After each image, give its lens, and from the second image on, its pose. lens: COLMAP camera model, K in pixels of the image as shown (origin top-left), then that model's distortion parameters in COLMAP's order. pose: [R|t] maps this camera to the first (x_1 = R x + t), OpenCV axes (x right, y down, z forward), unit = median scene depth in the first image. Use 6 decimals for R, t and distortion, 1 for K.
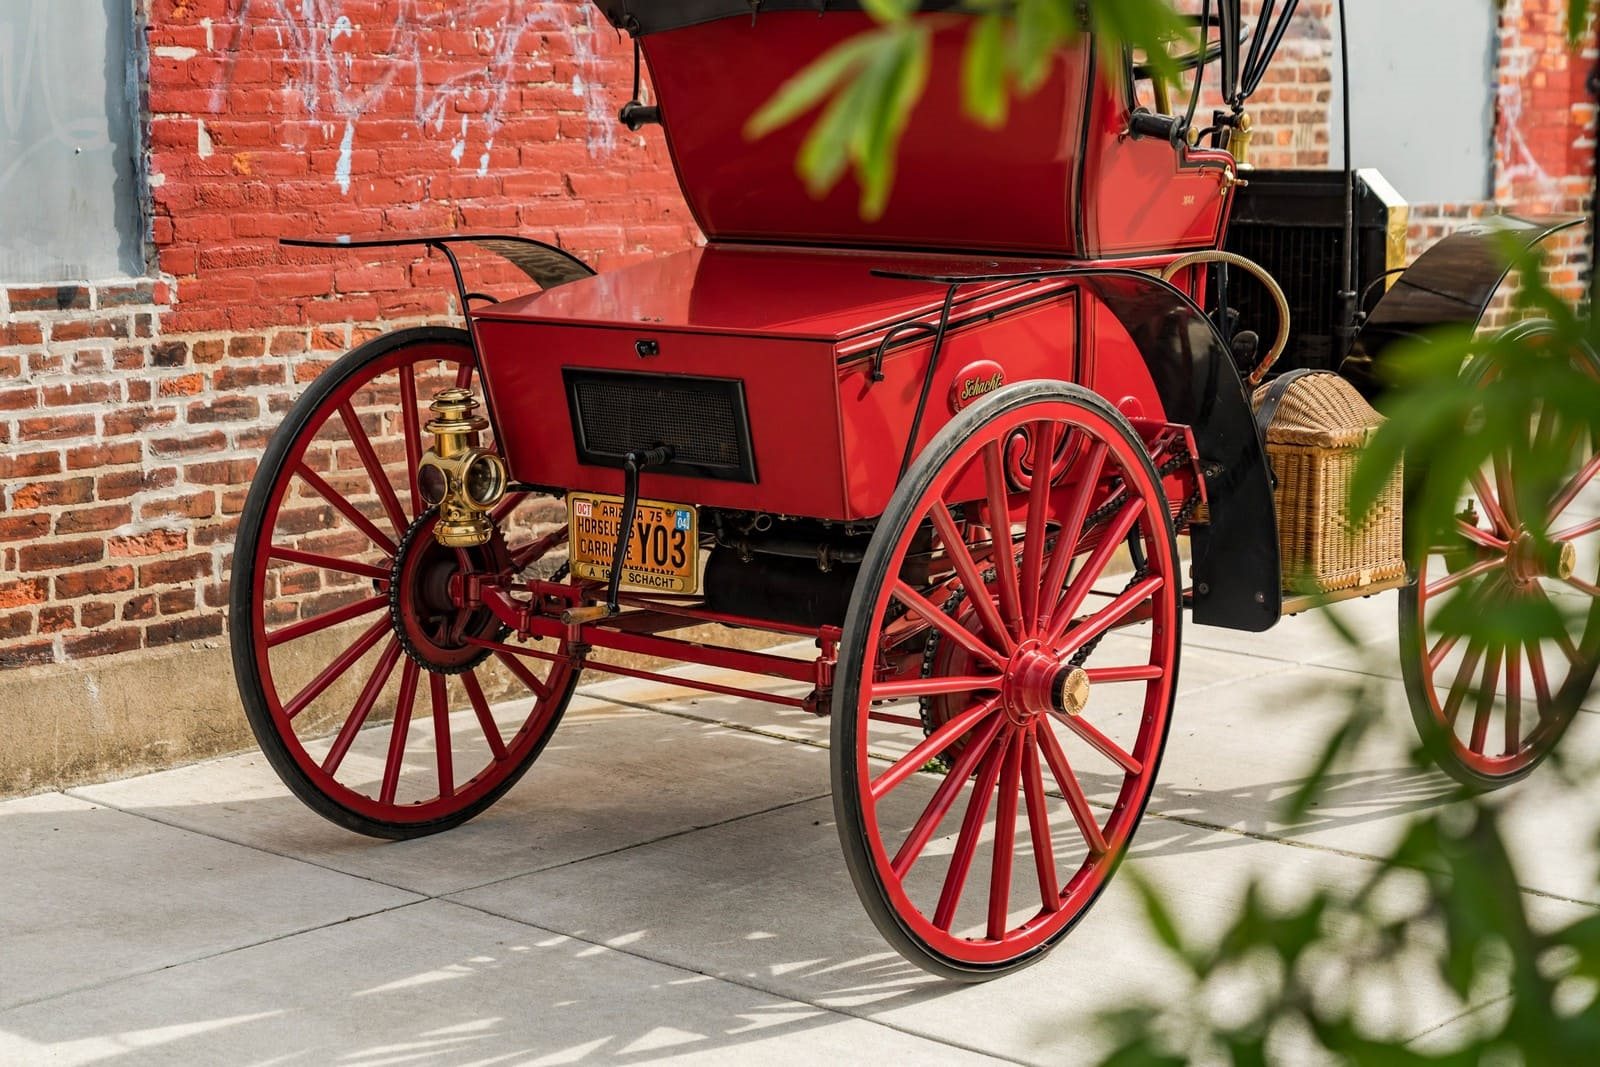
lens RADIAL K [[2966.8, 0, 711.0], [0, 2966.8, 499.5], [0, 0, 1]] dist [0.078217, 0.000000]
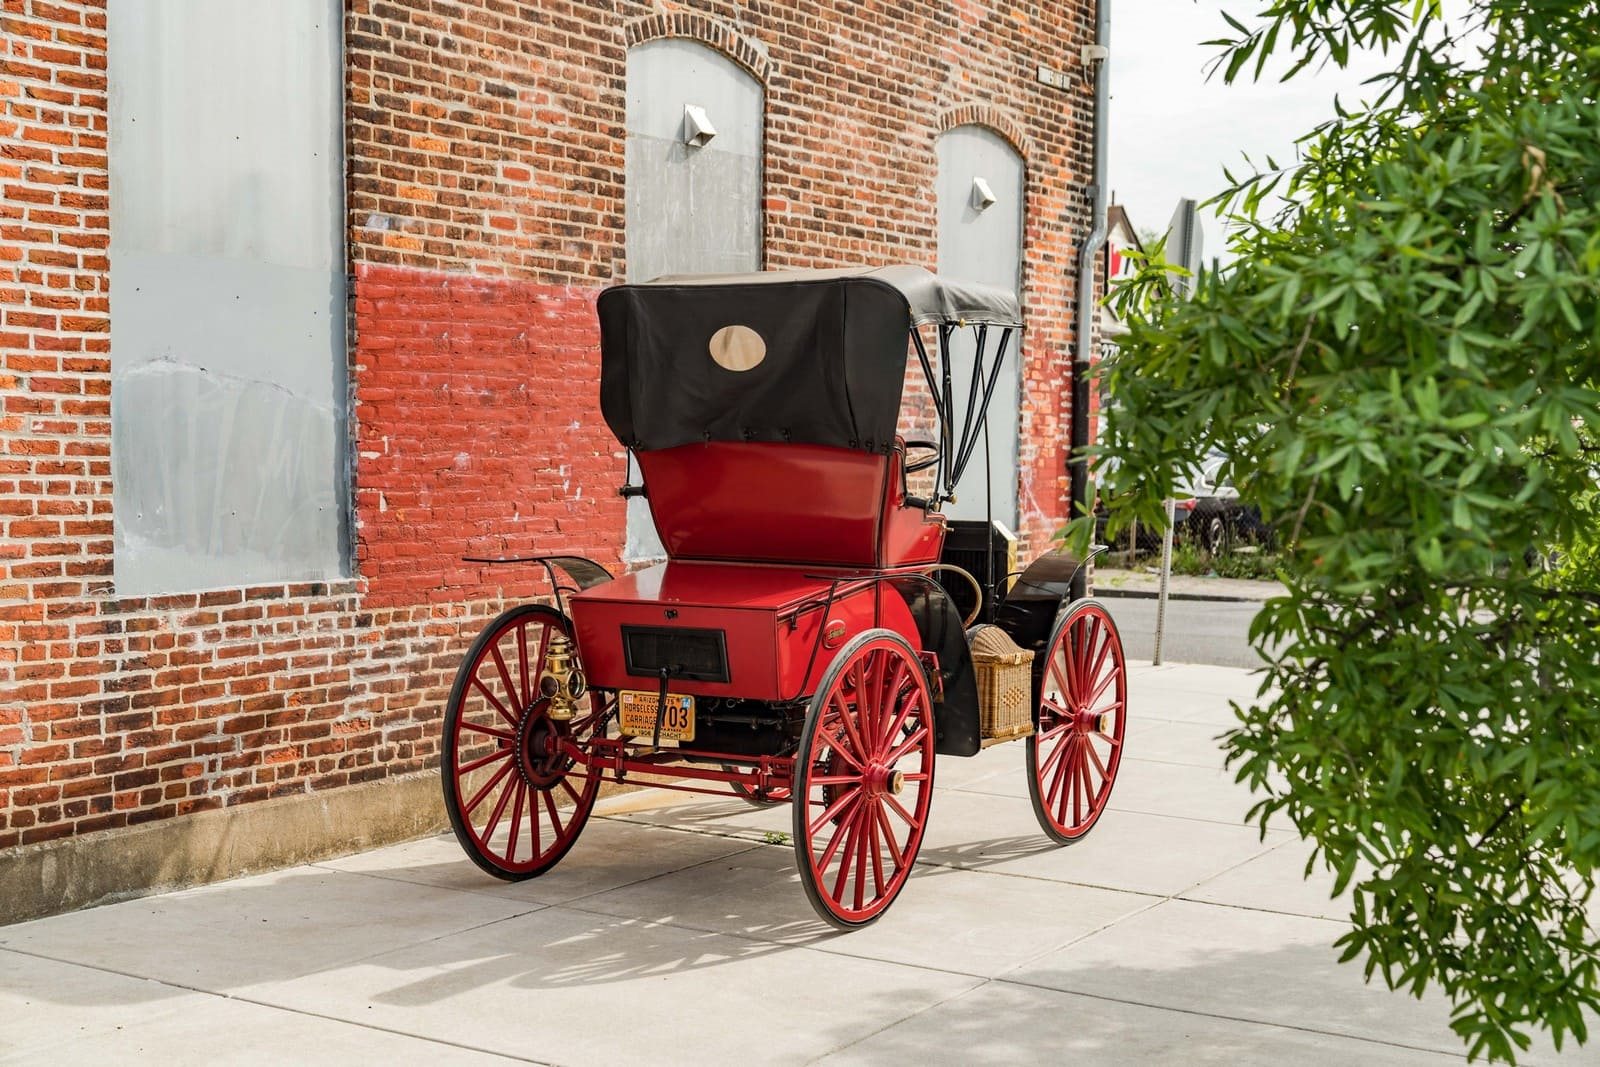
lens RADIAL K [[2192.0, 0, 805.0], [0, 2192.0, 578.4], [0, 0, 1]] dist [0.052176, 0.000000]
pose [[0.979697, -0.001661, 0.200477, -0.205438], [0.016018, 0.997418, -0.070011, 0.025414], [-0.199843, 0.071801, 0.977194, -0.390645]]
